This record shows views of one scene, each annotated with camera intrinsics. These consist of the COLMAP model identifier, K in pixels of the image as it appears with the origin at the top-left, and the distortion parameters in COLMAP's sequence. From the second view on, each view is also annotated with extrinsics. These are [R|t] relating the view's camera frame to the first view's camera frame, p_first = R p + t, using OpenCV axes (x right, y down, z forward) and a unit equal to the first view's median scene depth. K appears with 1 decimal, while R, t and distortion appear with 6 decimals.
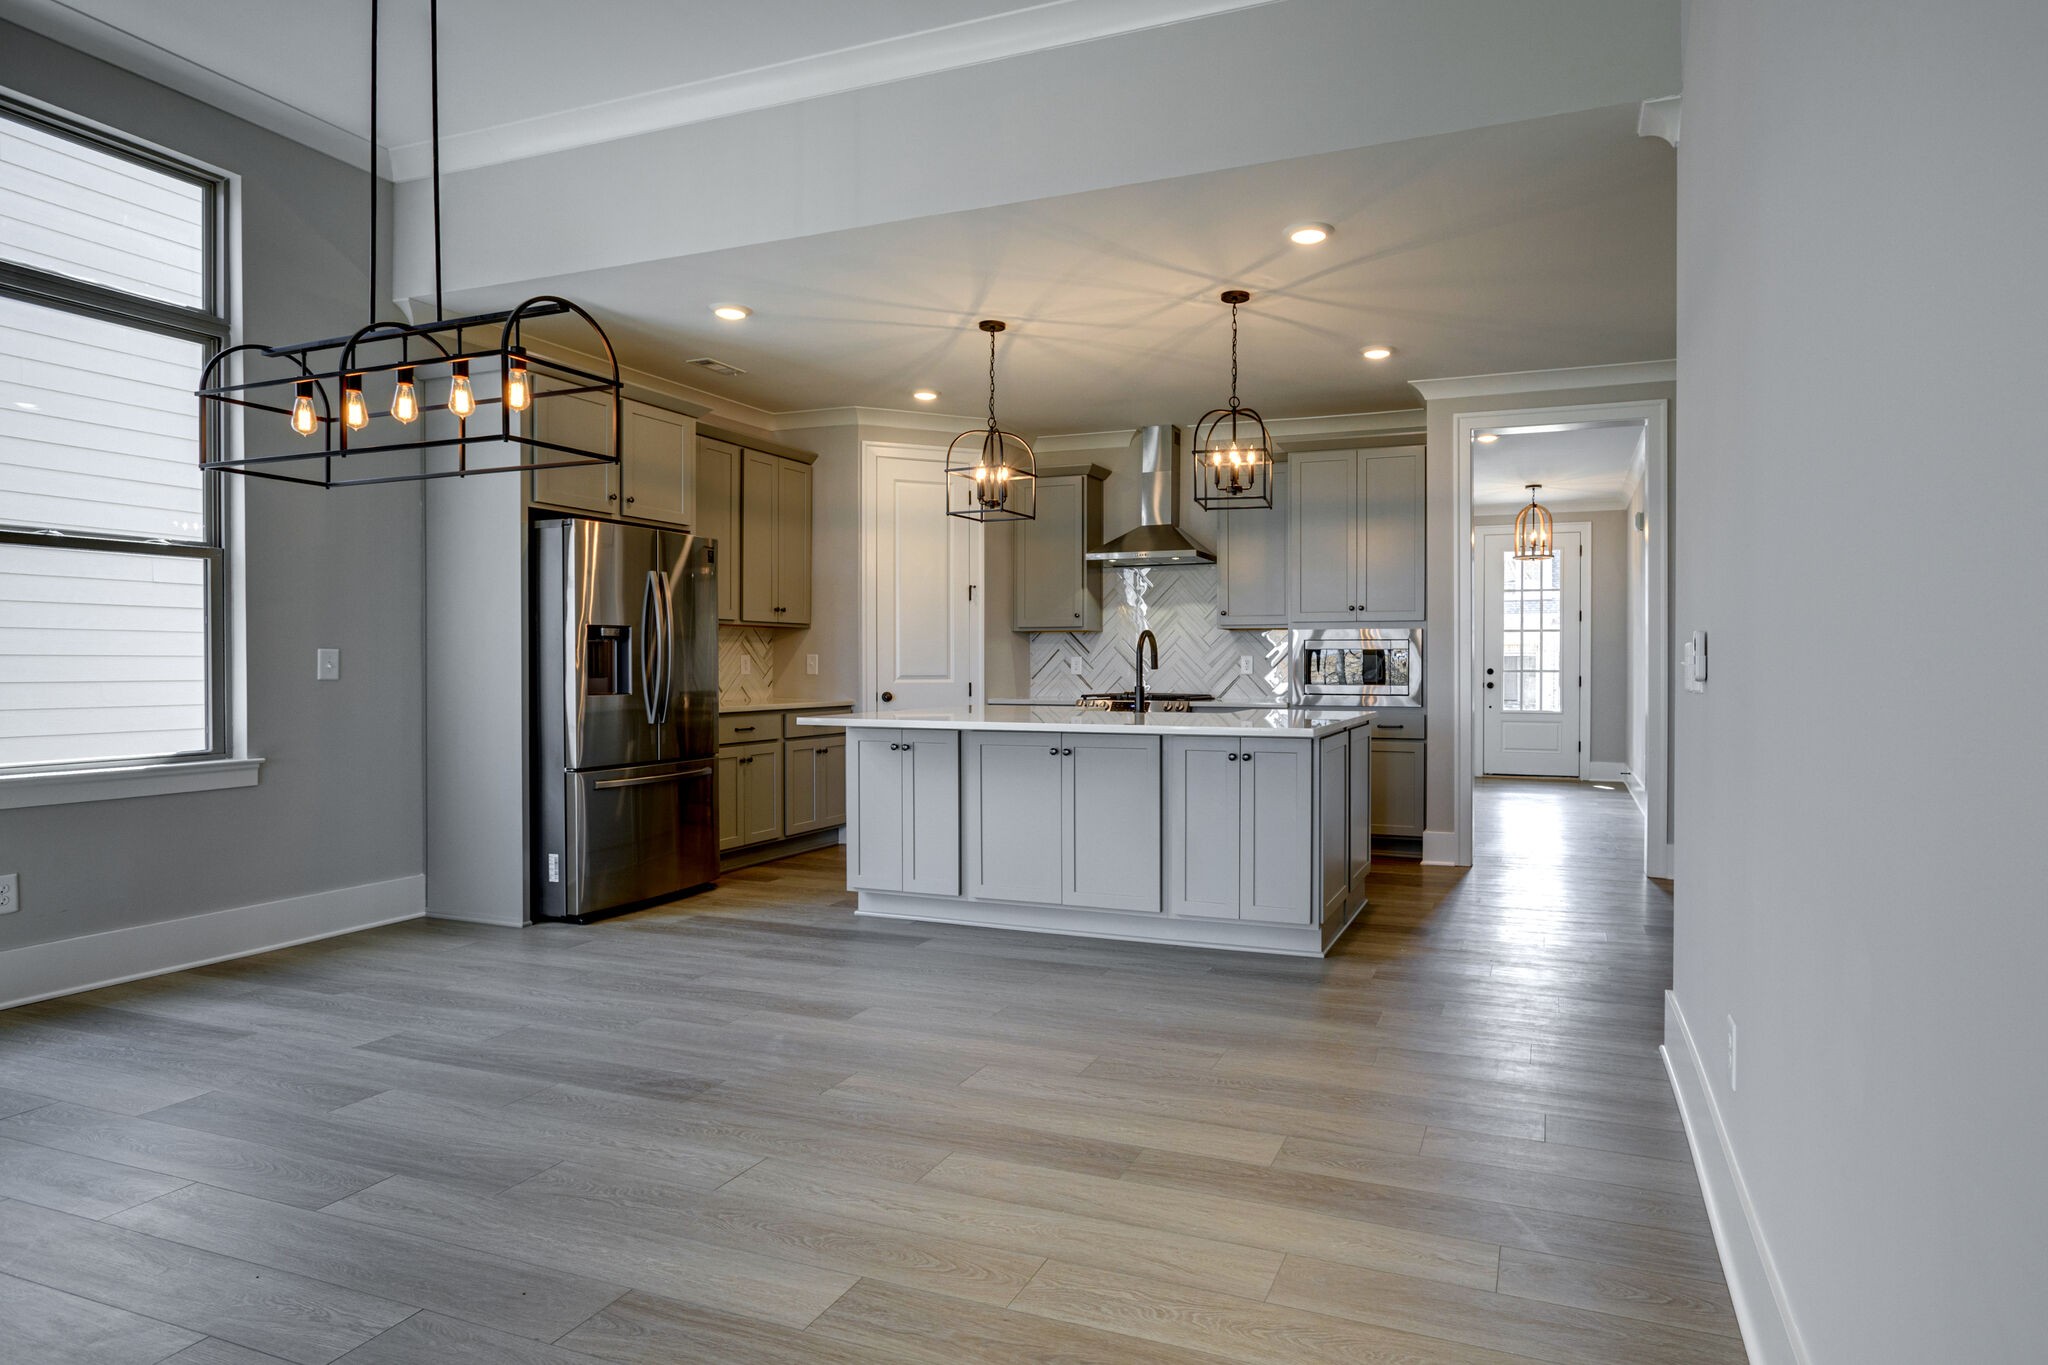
lens RADIAL K [[1131.2, 0, 1118.7], [0, 1131.2, 677.5], [0, 0, 1]] dist [-0.003951, 0.003951]
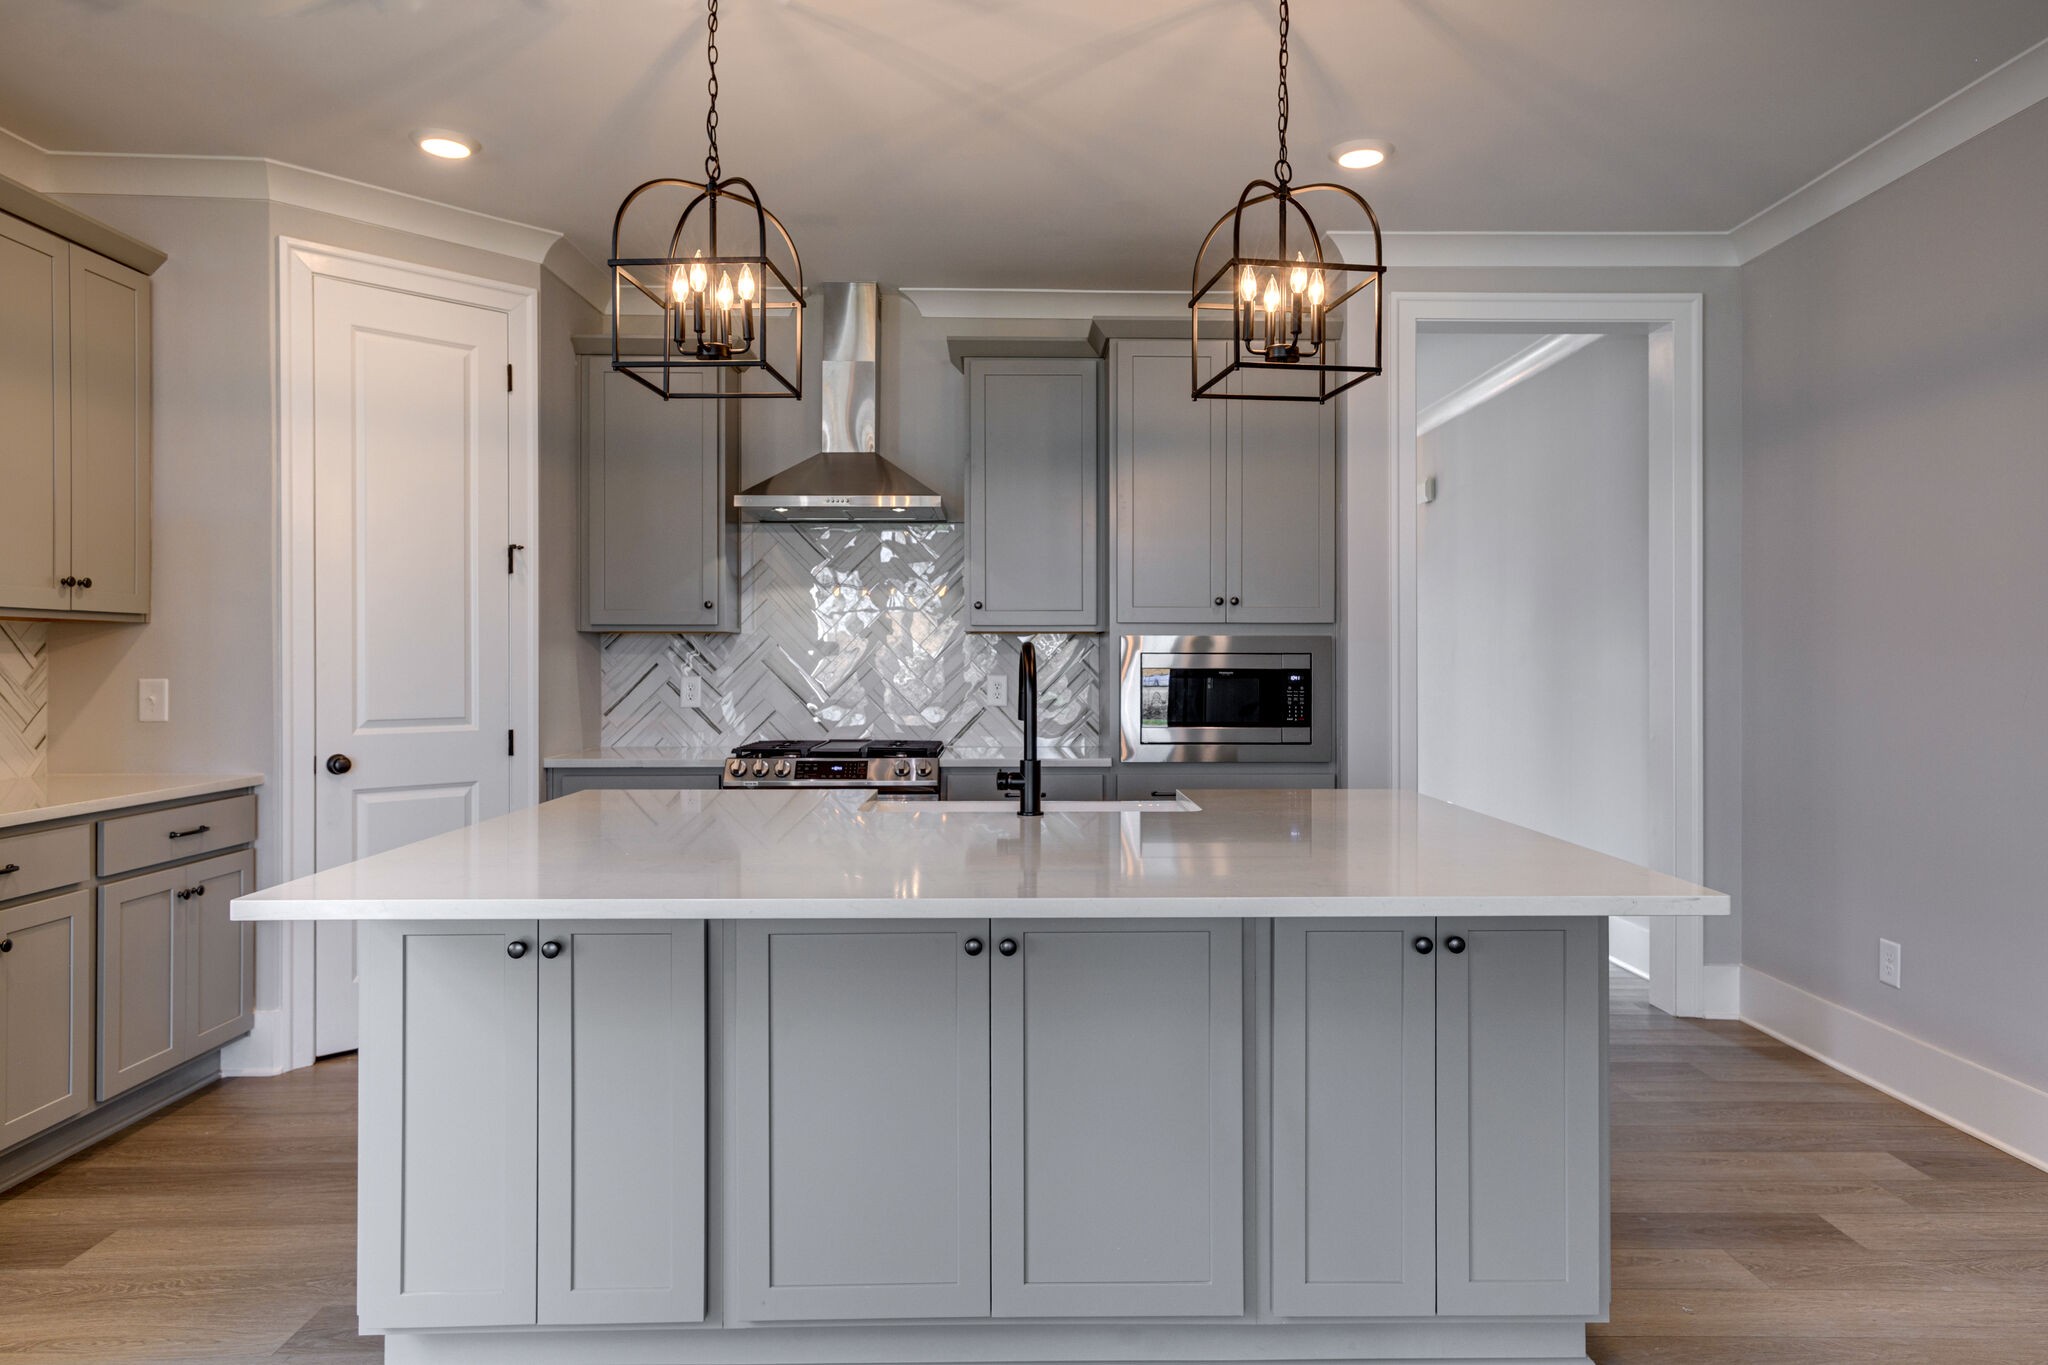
lens RADIAL K [[1299.5, 0, 1028.7], [0, 1299.5, 663.5], [0, 0, 1]] dist [0.013652, 0.008991]
pose [[0.927079, -0.001635, 0.374861, -0.189592], [0.004571, 0.999965, -0.006944, -0.029457], [-0.374837, 0.008151, 0.927055, 0.493575]]
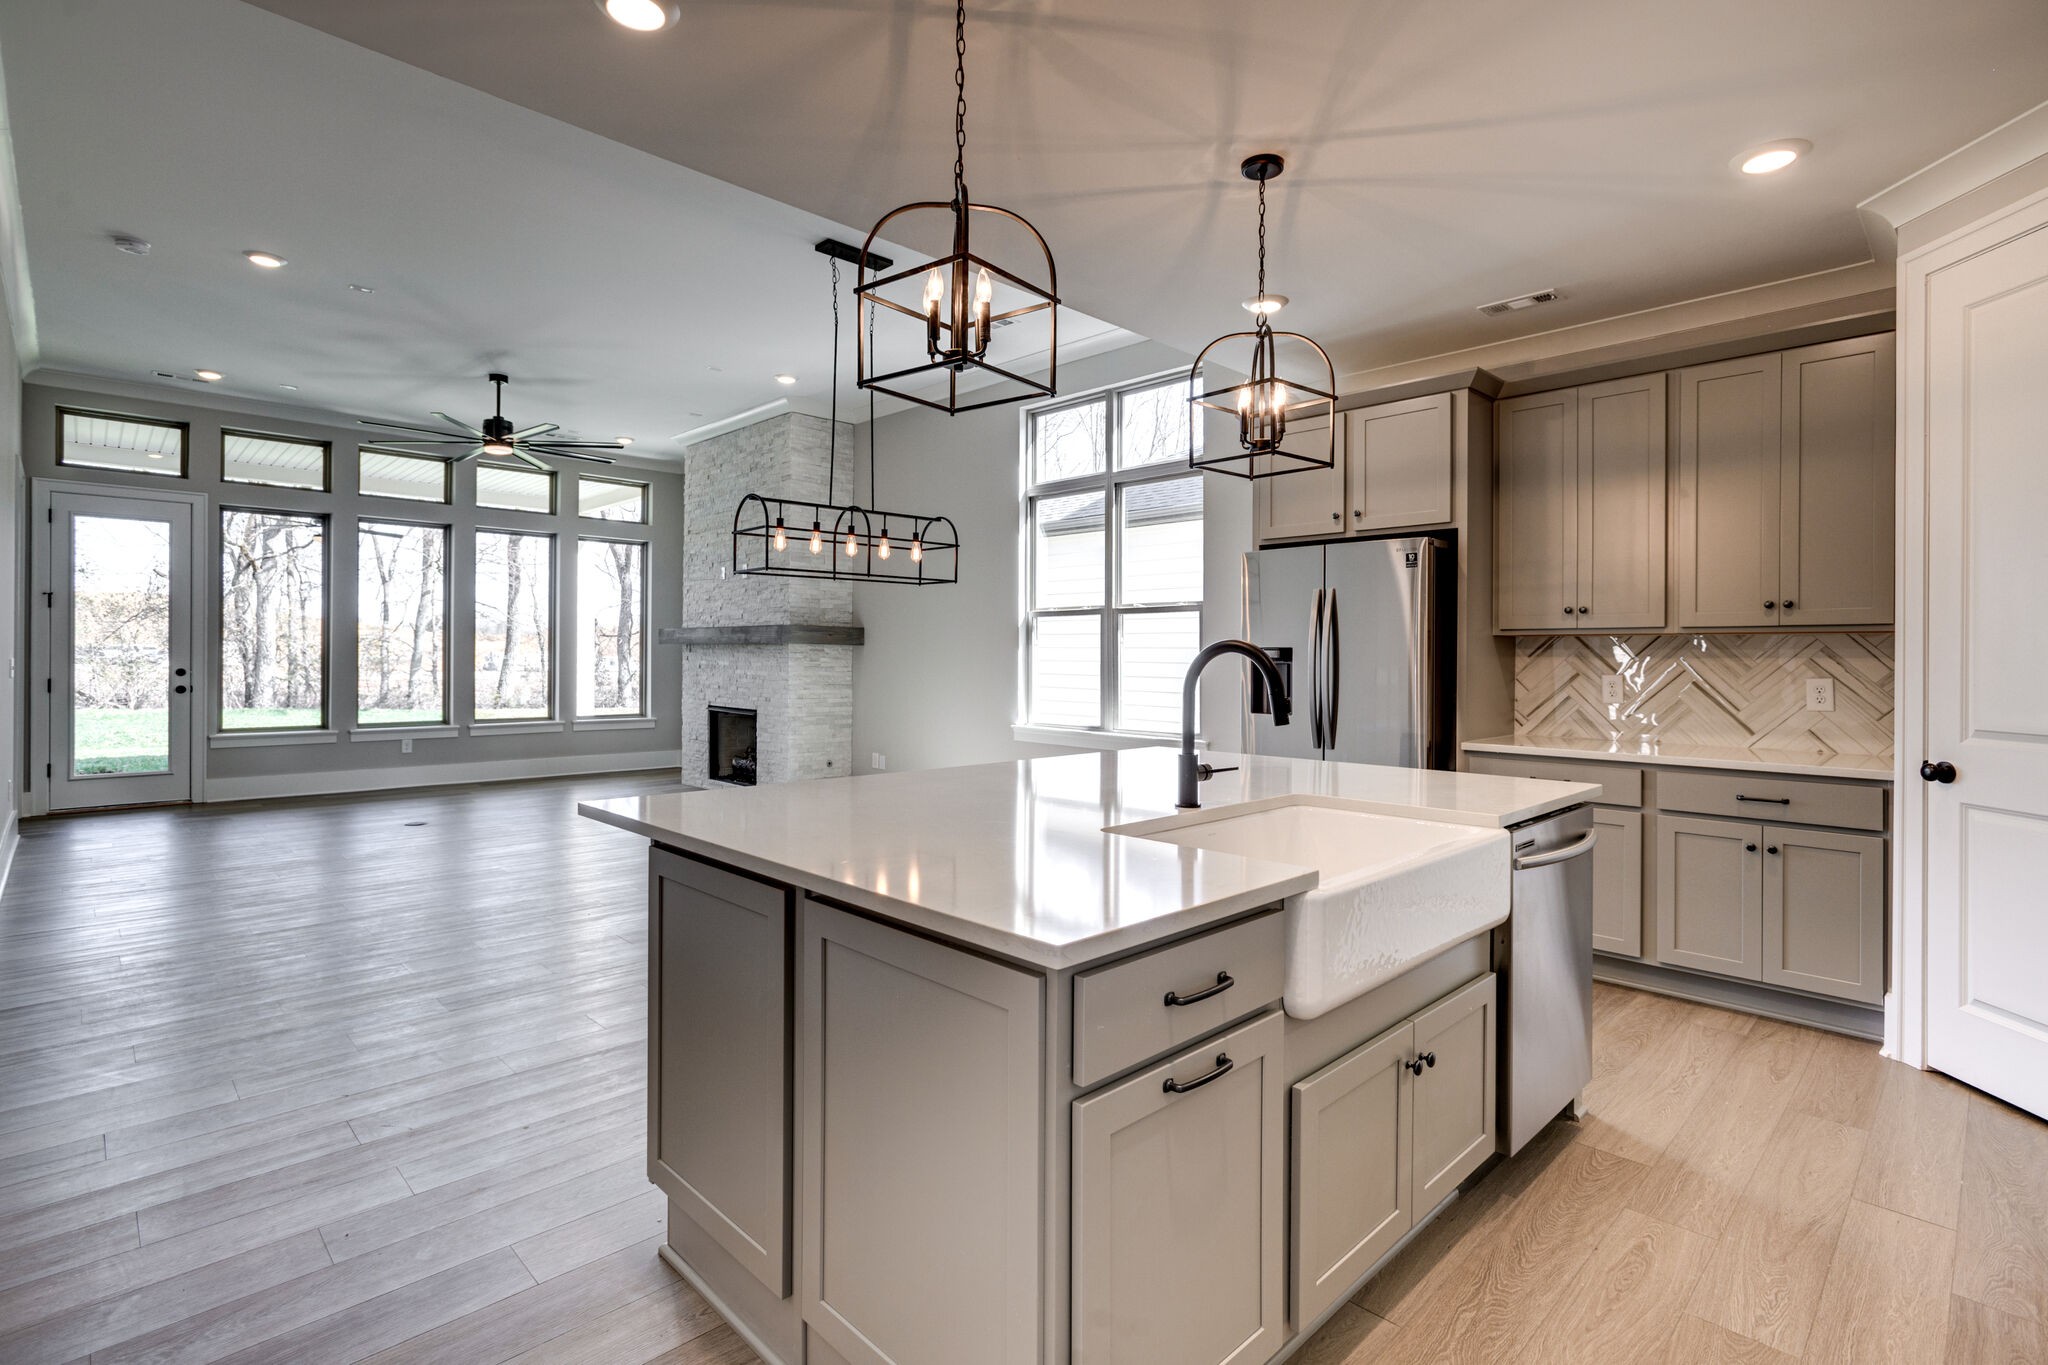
lens RADIAL K [[968.7, 0, 1033.5], [0, 968.7, 673.6], [0, 0, 1]] dist [-0.008474, 0.006333]
pose [[-0.405101, 0.011008, -0.914206, 0.452909], [-0.018571, 0.999622, 0.020266, -0.034617], [0.914083, 0.025188, -0.404743, 1.134711]]
